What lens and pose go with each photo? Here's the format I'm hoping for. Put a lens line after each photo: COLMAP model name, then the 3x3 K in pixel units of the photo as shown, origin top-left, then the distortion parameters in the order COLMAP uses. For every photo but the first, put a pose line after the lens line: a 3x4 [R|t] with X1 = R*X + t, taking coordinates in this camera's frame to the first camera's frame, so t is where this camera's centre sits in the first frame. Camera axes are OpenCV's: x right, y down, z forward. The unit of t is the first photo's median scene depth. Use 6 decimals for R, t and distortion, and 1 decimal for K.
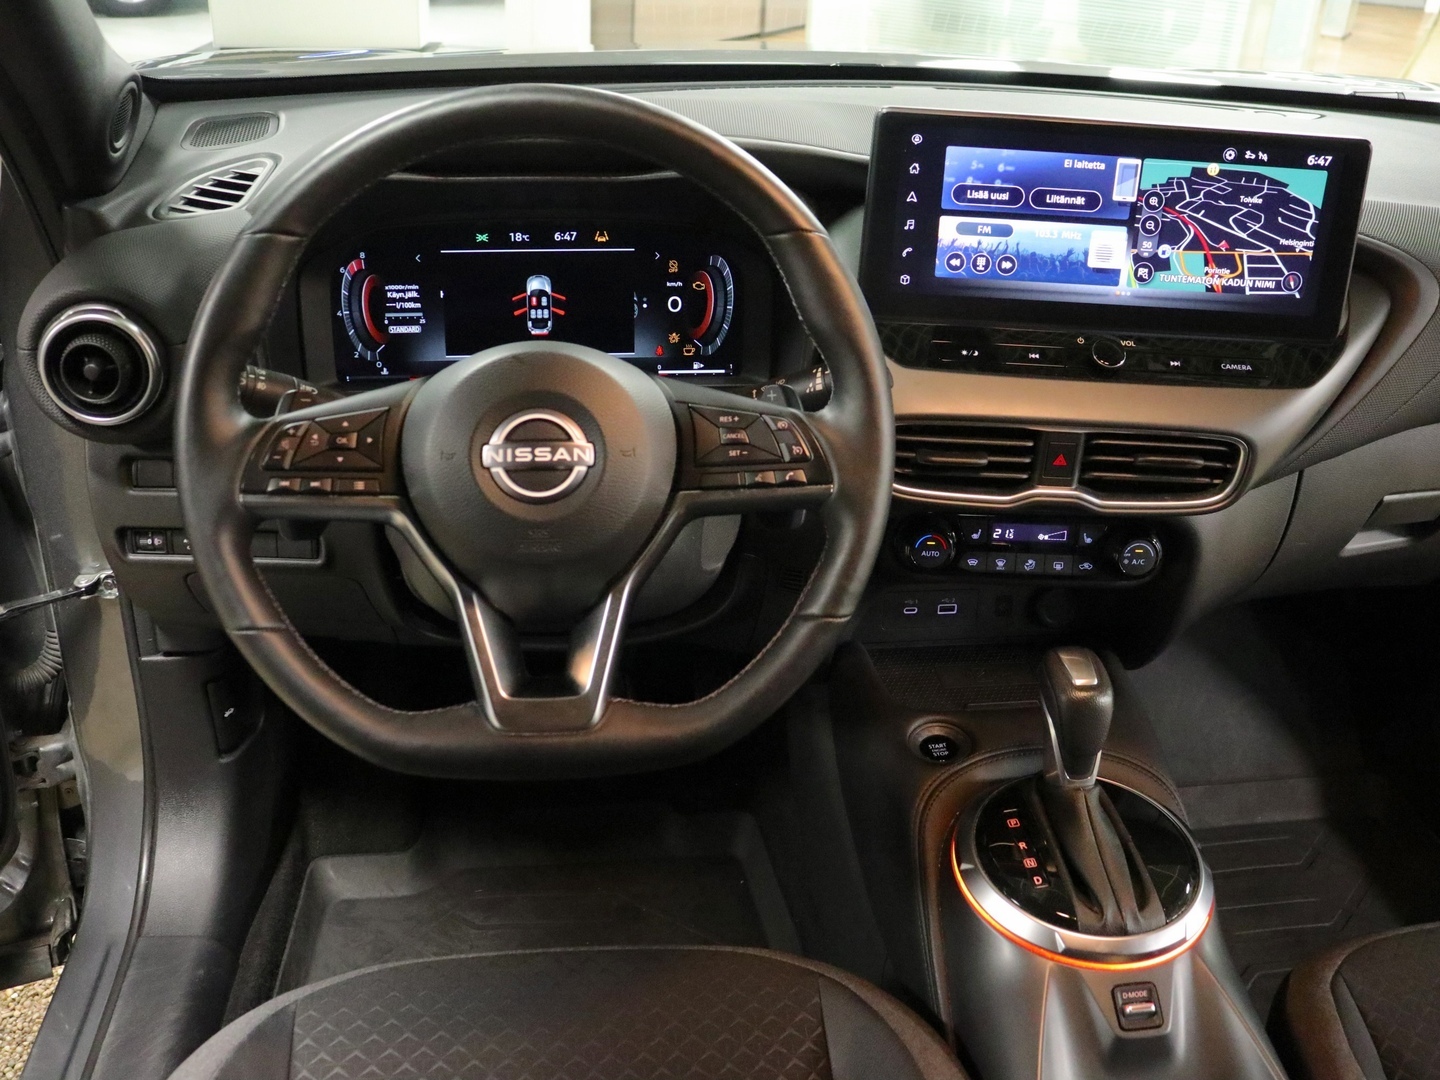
lens RADIAL K [[1321.2, 0, 720.0], [0, 1321.2, 540.0], [0, 0, 1]] dist [-0.153768, 0.081525]
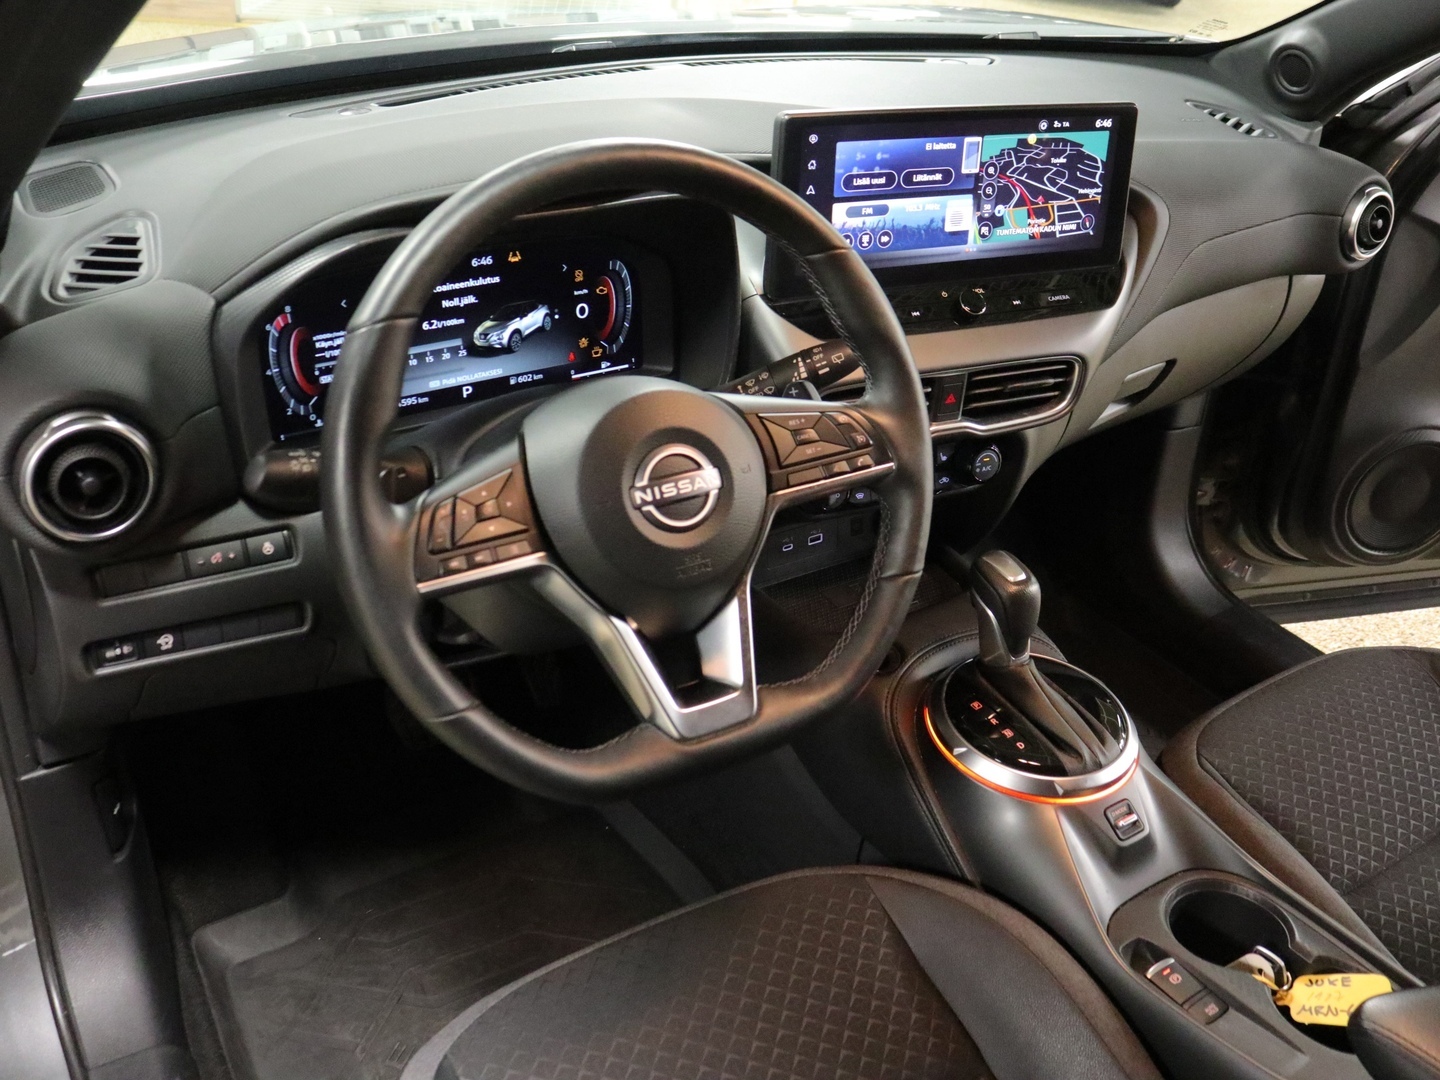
lens RADIAL K [[1321.2, 0, 720.0], [0, 1321.2, 540.0], [0, 0, 1]] dist [-0.153768, 0.081525]
pose [[0.901903, -0.209253, 0.377867, -0.407192], [0.182232, 0.977487, 0.106351, -0.101642], [-0.391614, -0.027059, 0.919732, -0.011410]]
